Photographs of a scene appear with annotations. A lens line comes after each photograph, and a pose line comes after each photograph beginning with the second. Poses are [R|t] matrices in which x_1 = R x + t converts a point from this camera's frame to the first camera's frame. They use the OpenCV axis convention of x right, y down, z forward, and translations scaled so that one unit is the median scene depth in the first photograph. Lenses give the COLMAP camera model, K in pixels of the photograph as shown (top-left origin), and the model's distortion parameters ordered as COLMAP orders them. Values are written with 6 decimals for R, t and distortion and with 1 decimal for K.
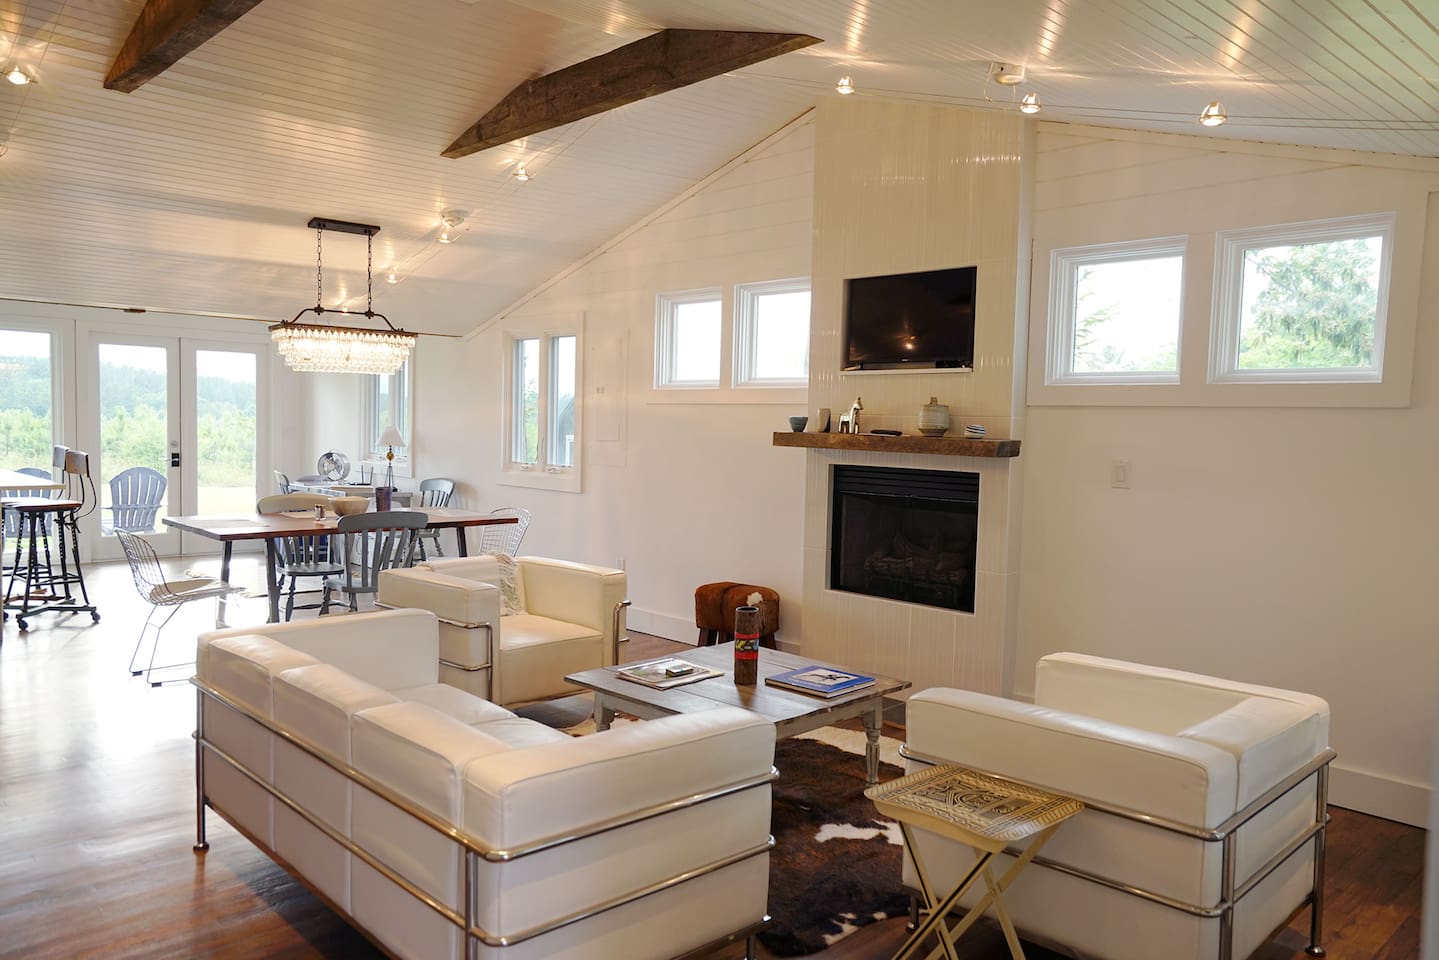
lens RADIAL K [[1051.4, 0, 719.5], [0, 1051.4, 480.0], [0, 0, 1]] dist [0.003772, 0.006237]
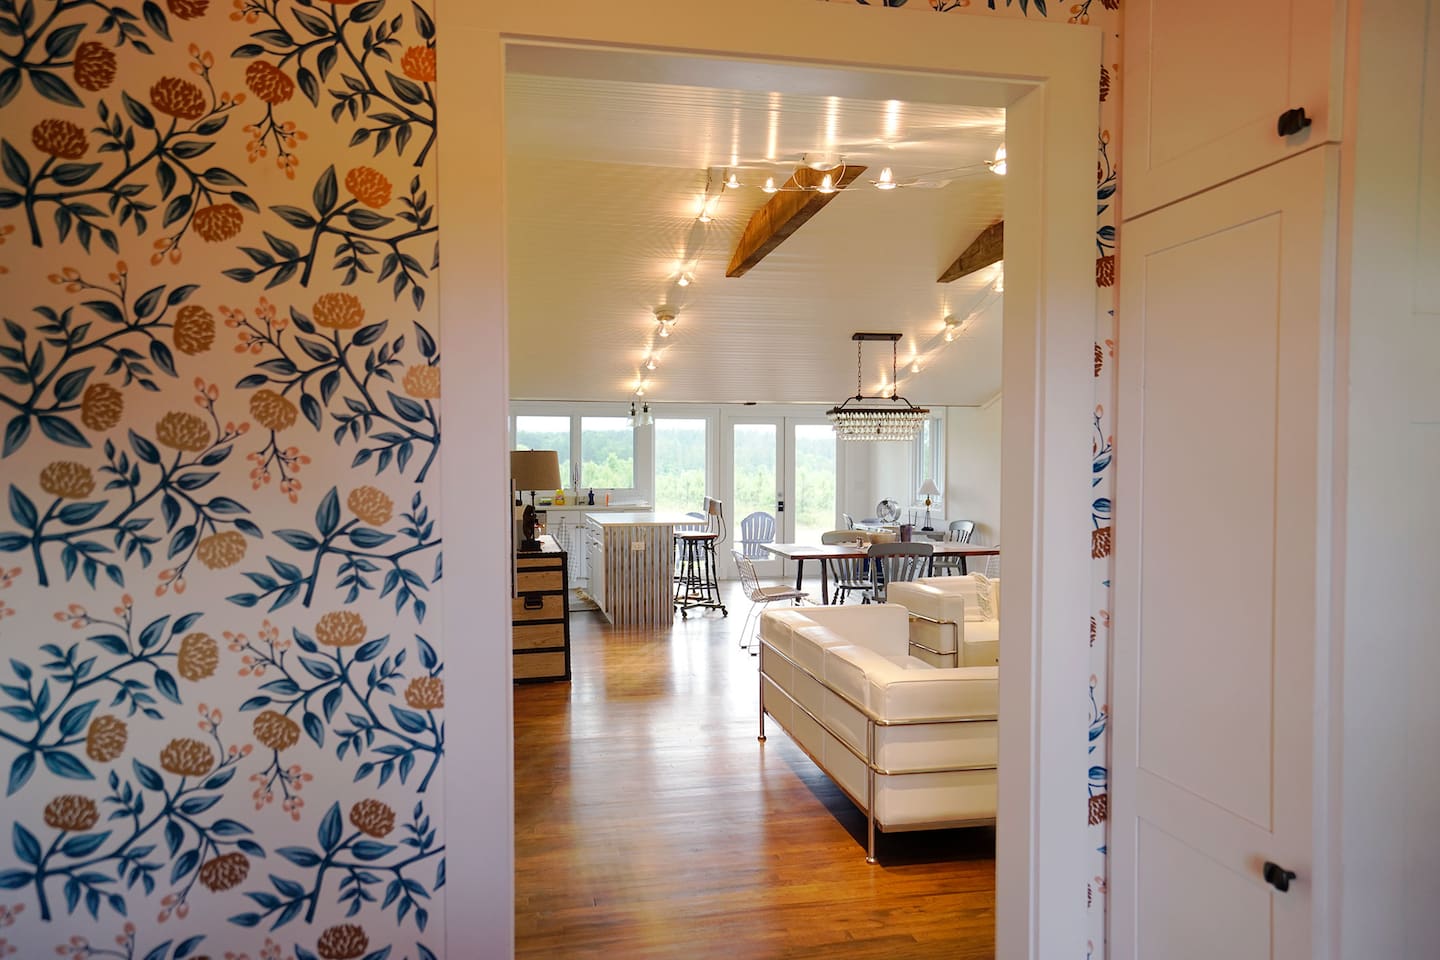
lens RADIAL K [[1052.2, 0, 720.0], [0, 1052.2, 480.0], [0, 0, 1]] dist [0.003772, 0.006237]
pose [[0.843618, -0.016632, -0.536685, 0.199230], [-0.007593, 0.999051, -0.042896, 0.007973], [0.536889, 0.040263, 0.842691, -0.257820]]
